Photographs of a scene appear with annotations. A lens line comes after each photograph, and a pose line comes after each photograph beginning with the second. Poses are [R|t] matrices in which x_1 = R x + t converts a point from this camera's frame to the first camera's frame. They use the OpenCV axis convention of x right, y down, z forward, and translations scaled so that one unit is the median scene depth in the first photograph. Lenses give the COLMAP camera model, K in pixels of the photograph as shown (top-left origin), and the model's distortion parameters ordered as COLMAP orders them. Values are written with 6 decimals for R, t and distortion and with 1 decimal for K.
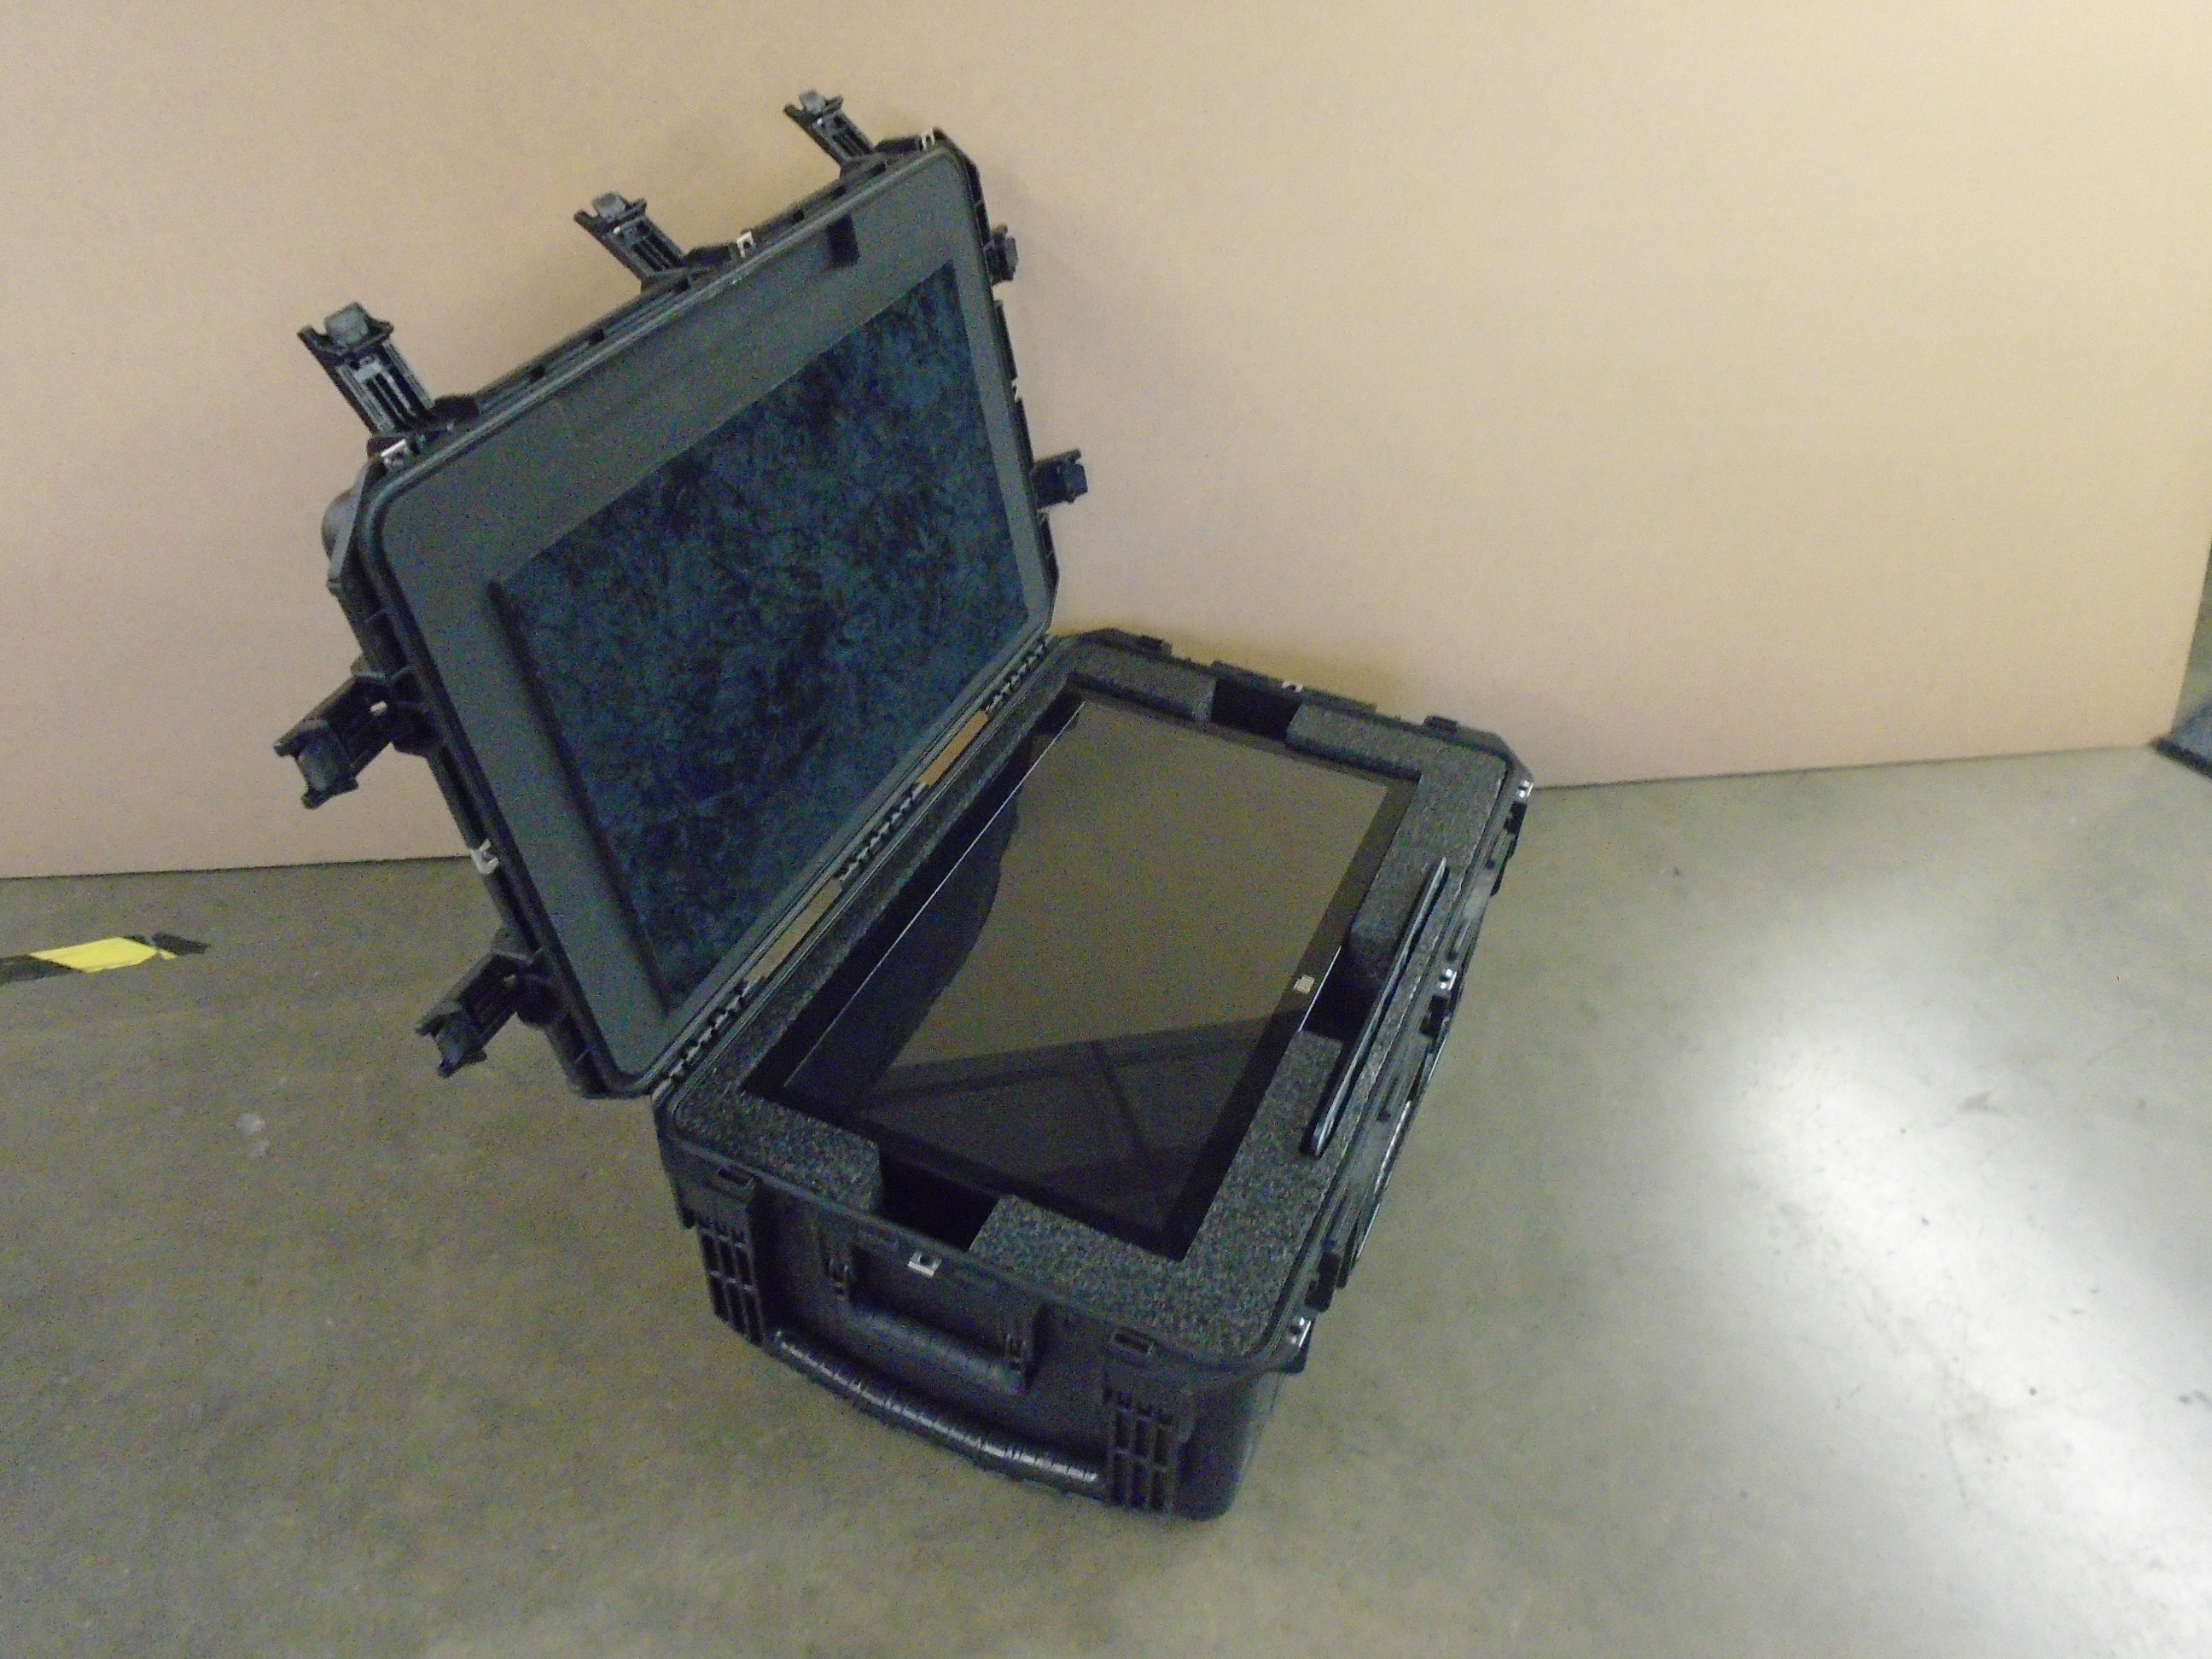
lens RADIAL K [[1702.4, 0, 1097.3], [0, 1702.4, 814.8], [0, 0, 1]] dist [-0.008783, 0.000896]
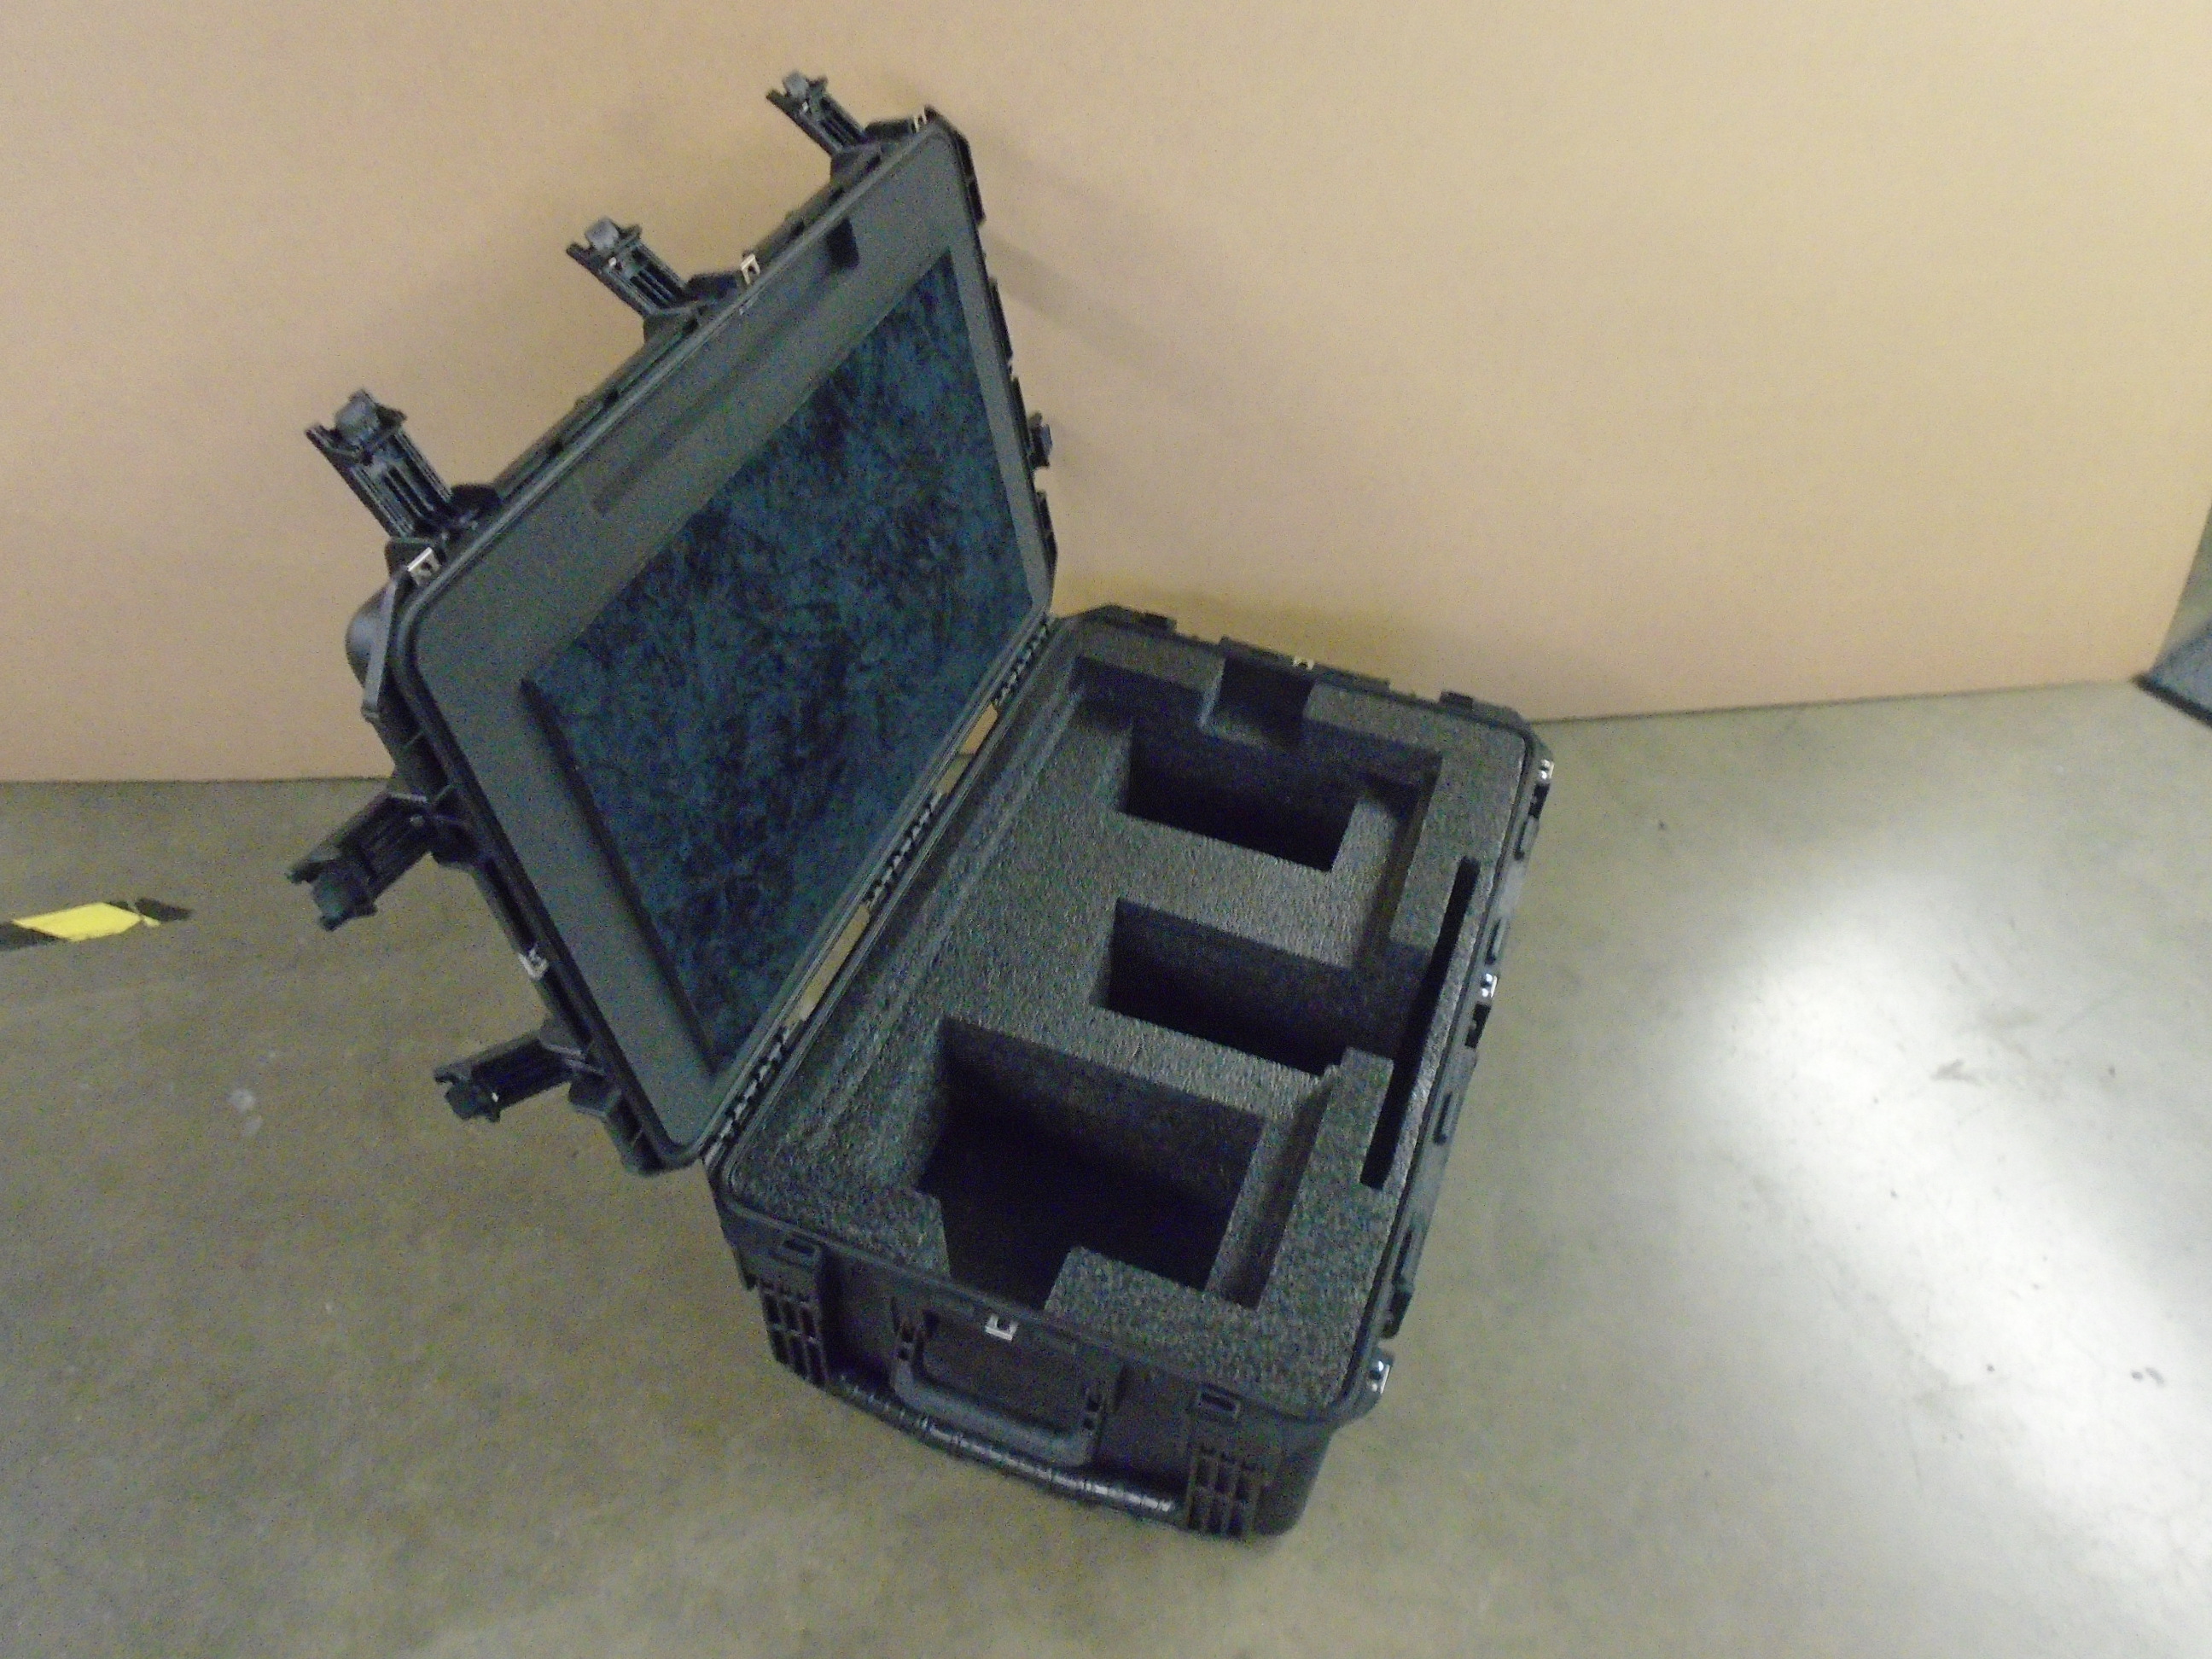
lens RADIAL K [[1702.4, 0, 1097.3], [0, 1702.4, 814.8], [0, 0, 1]] dist [-0.008783, 0.000896]
pose [[0.997853, -0.044139, 0.048381, -0.072634], [0.039219, 0.994382, 0.098316, -0.118263], [-0.052449, -0.096207, 0.993979, 0.030515]]
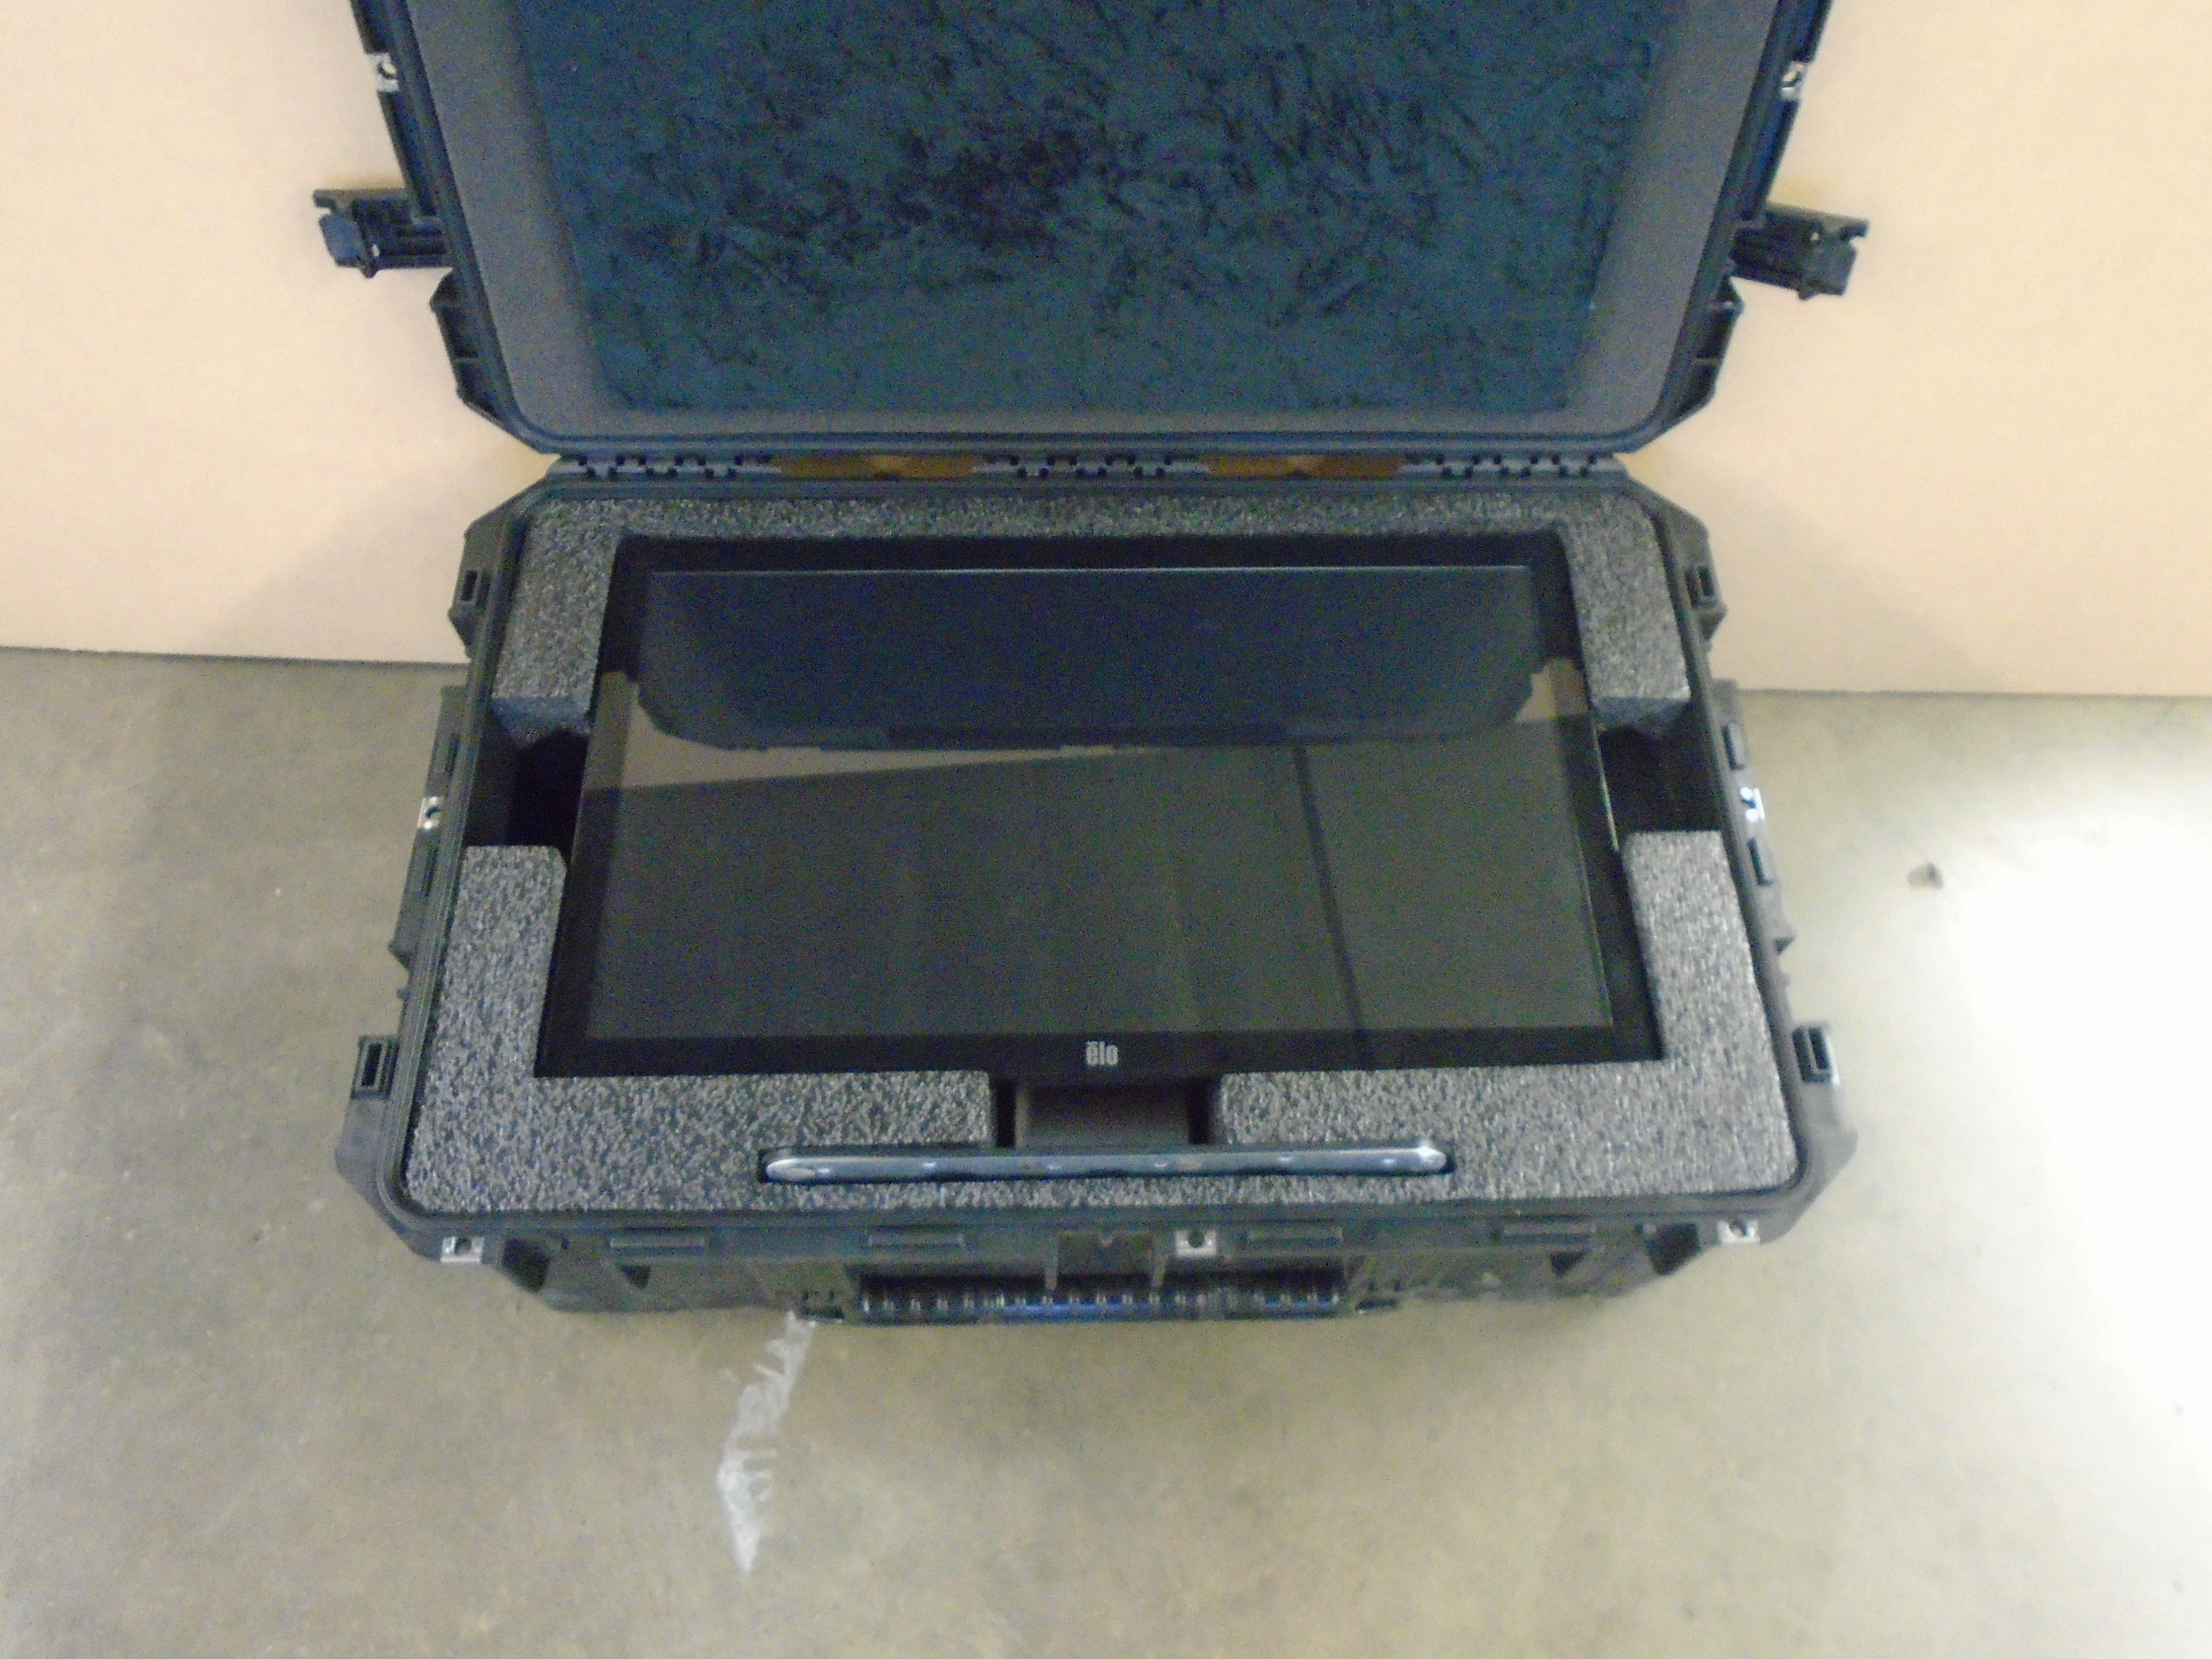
lens RADIAL K [[1702.4, 0, 1097.3], [0, 1702.4, 814.8], [0, 0, 1]] dist [-0.008783, 0.000896]
pose [[0.431454, 0.776442, -0.459331, 0.378940], [-0.585153, 0.628386, 0.512568, -0.316552], [0.686617, 0.047629, 0.725457, 0.562064]]
